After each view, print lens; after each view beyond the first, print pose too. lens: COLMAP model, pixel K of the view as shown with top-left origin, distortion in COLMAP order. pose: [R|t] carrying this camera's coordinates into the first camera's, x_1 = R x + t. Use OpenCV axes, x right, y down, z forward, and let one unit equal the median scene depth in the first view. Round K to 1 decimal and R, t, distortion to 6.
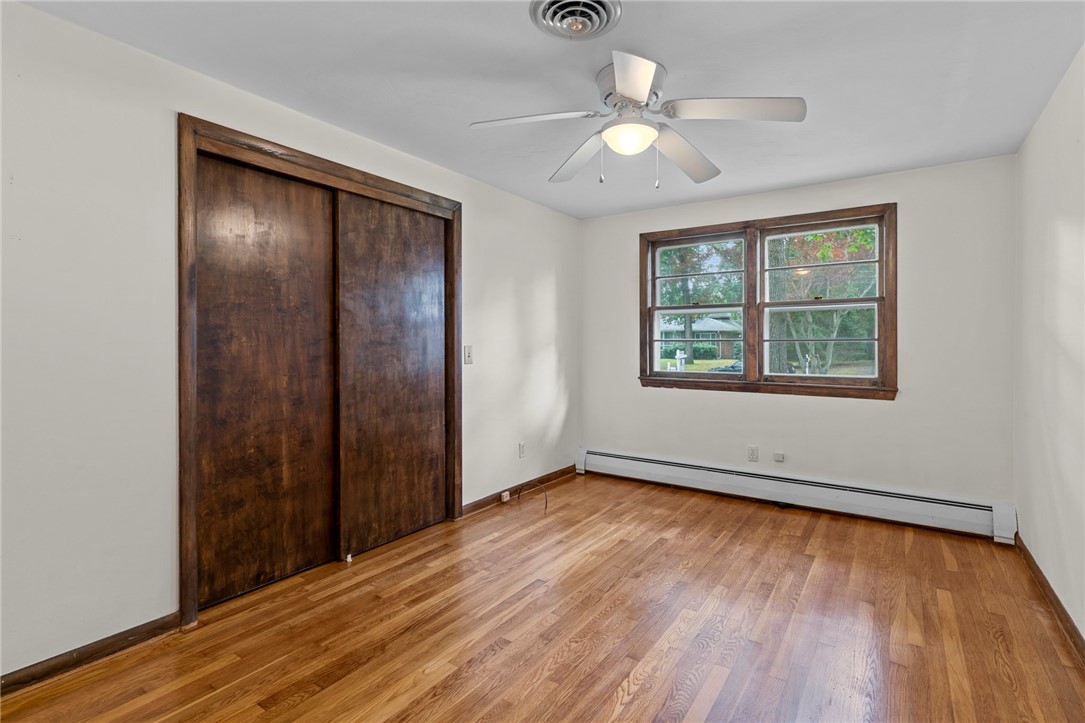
lens RADIAL K [[521.9, 0, 543.9], [0, 521.9, 344.1], [0, 0, 1]] dist [-0.002223, -0.000127]
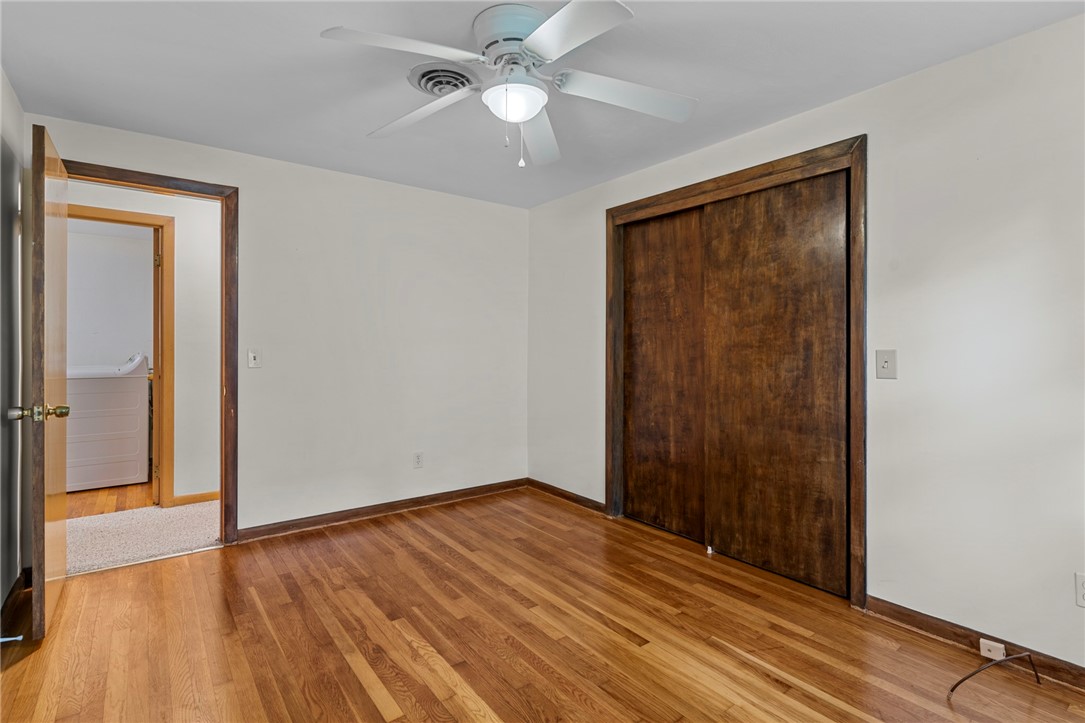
lens RADIAL K [[521.9, 0, 543.9], [0, 521.9, 344.1], [0, 0, 1]] dist [-0.002223, -0.000127]
pose [[-0.312284, -0.006686, -0.949965, 0.723678], [-0.004807, 0.999974, -0.005457, 0.002169], [0.949977, 0.002862, -0.312308, 0.995359]]
